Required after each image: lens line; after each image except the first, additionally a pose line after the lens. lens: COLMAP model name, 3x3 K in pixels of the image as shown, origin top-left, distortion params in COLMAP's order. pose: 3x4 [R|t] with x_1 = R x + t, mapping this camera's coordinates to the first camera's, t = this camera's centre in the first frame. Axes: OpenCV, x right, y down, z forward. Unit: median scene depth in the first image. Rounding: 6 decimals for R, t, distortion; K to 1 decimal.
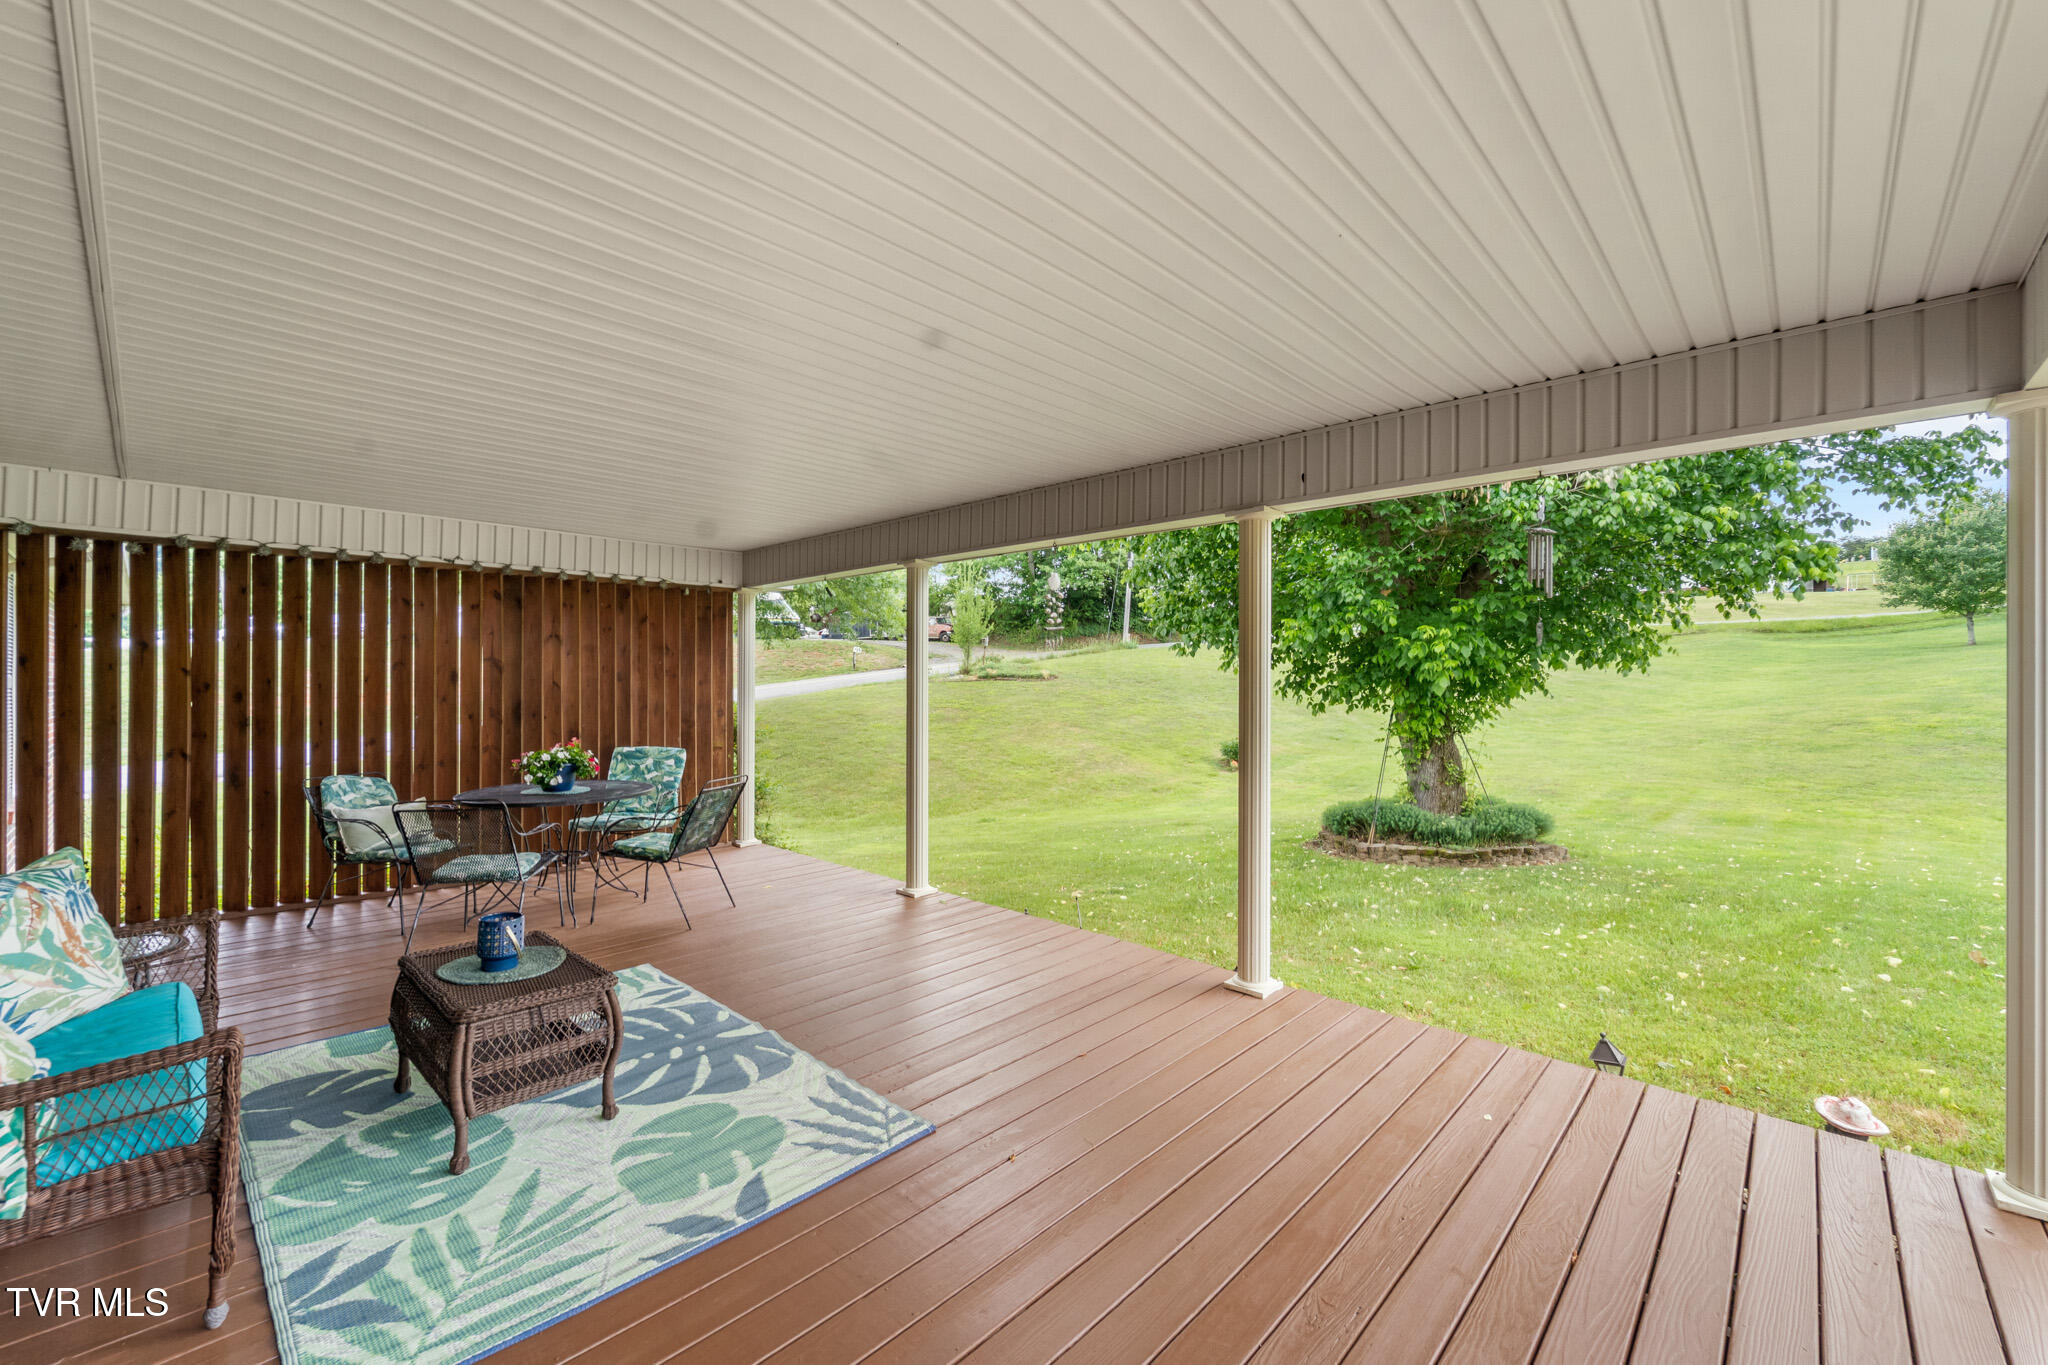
lens RADIAL K [[815.8, 0, 1021.9], [0, 815.8, 677.2], [0, 0, 1]] dist [-0.000627, -0.000297]
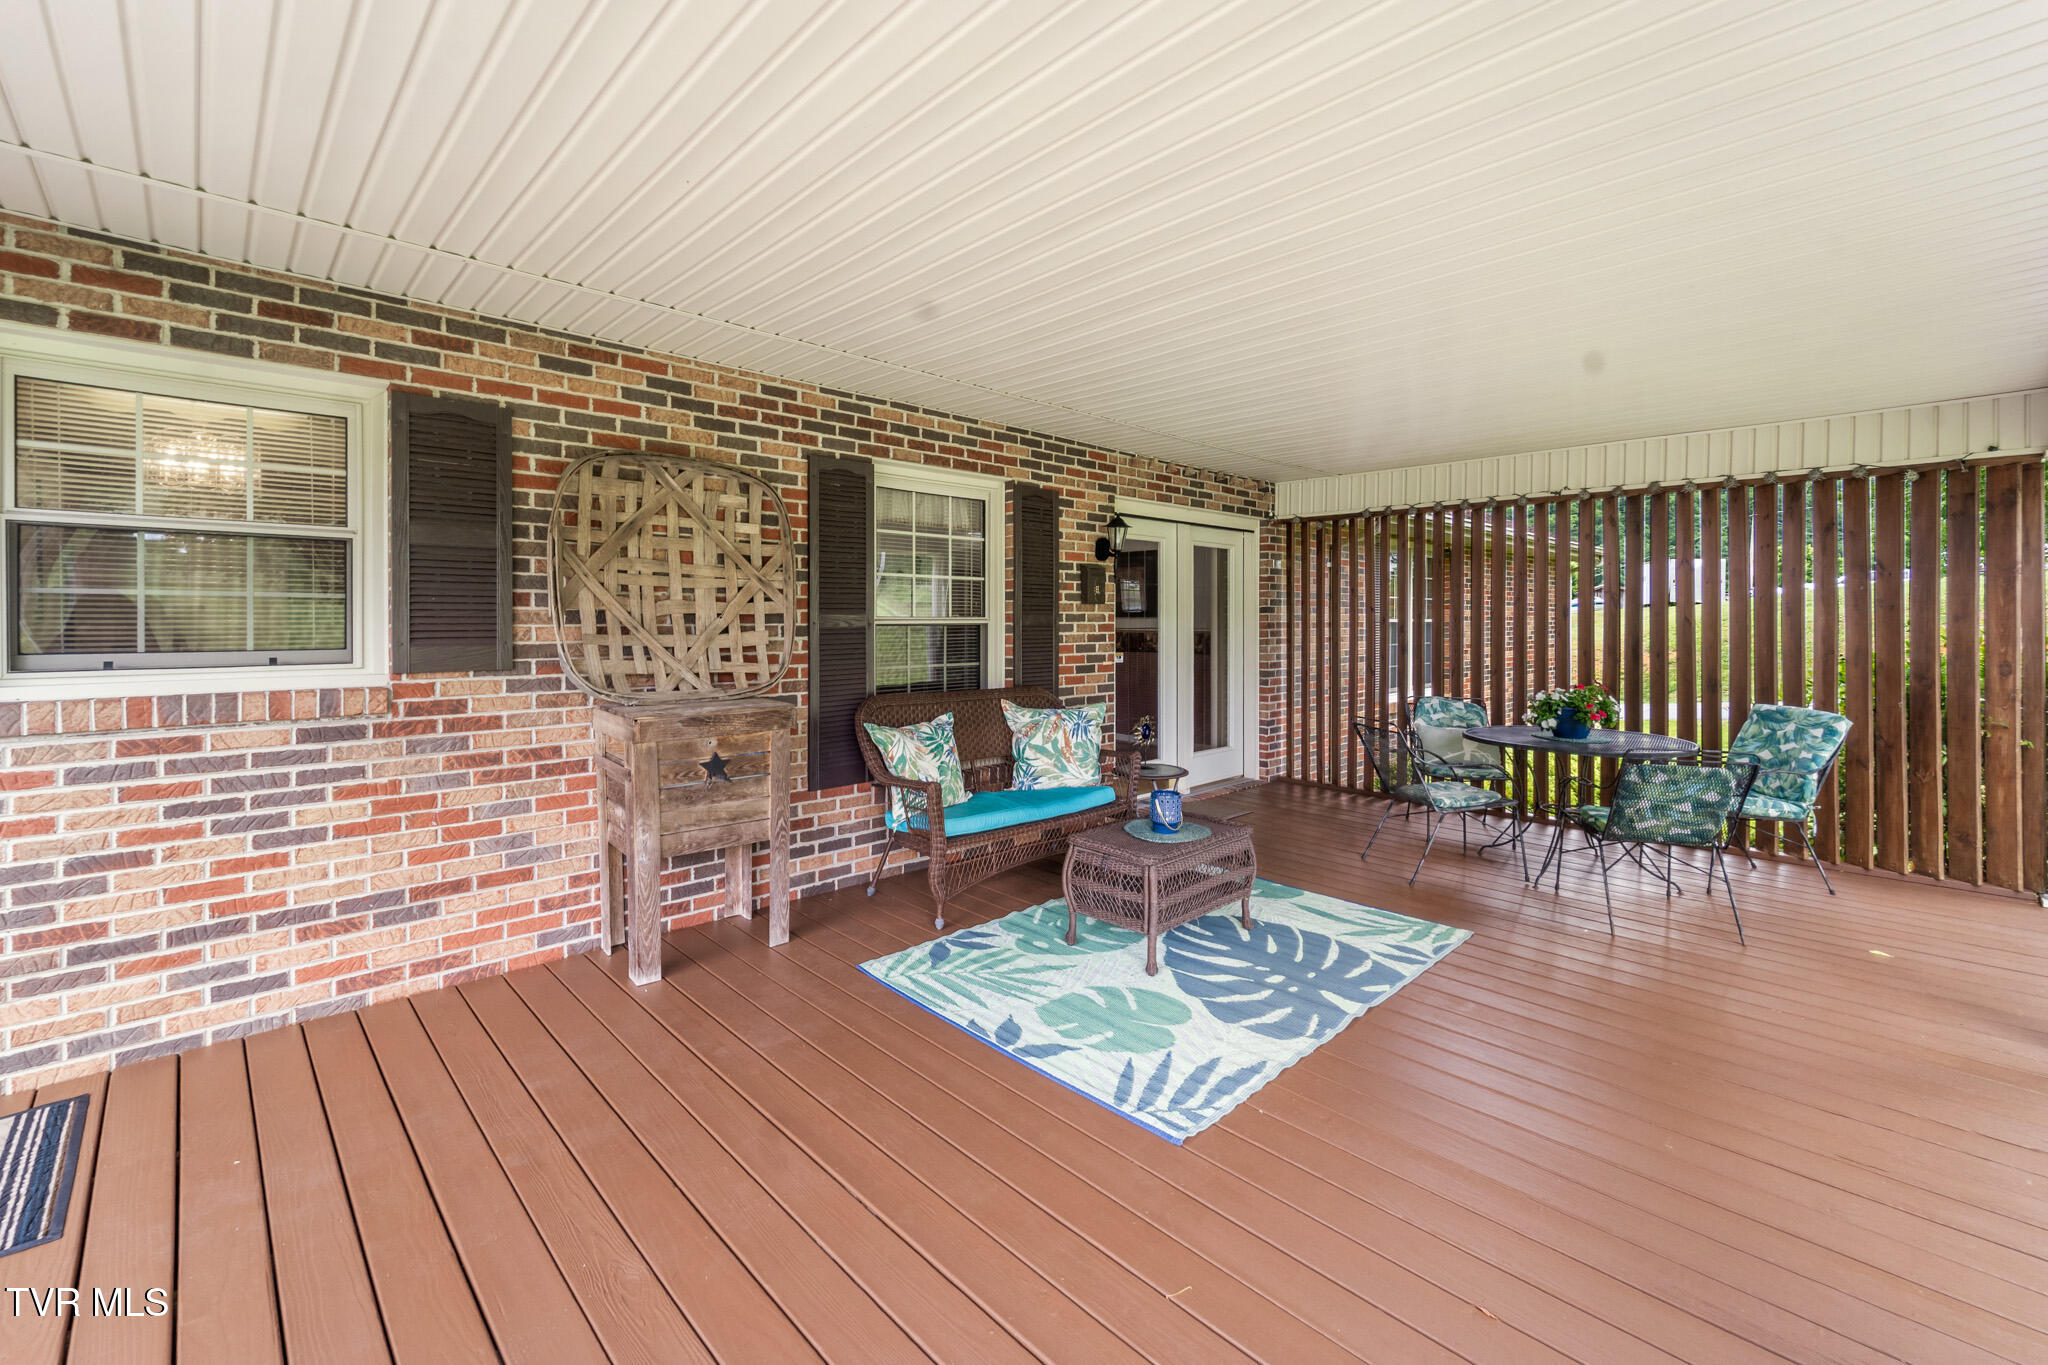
lens RADIAL K [[845.9, 0, 1026.0], [0, 845.9, 621.6], [0, 0, 1]] dist [0.002772, 0.000257]
pose [[-0.012122, 0.013493, -0.999835, 0.783177], [0.000836, 0.999909, 0.013484, -0.002561], [0.999926, -0.000673, -0.012132, 0.865747]]
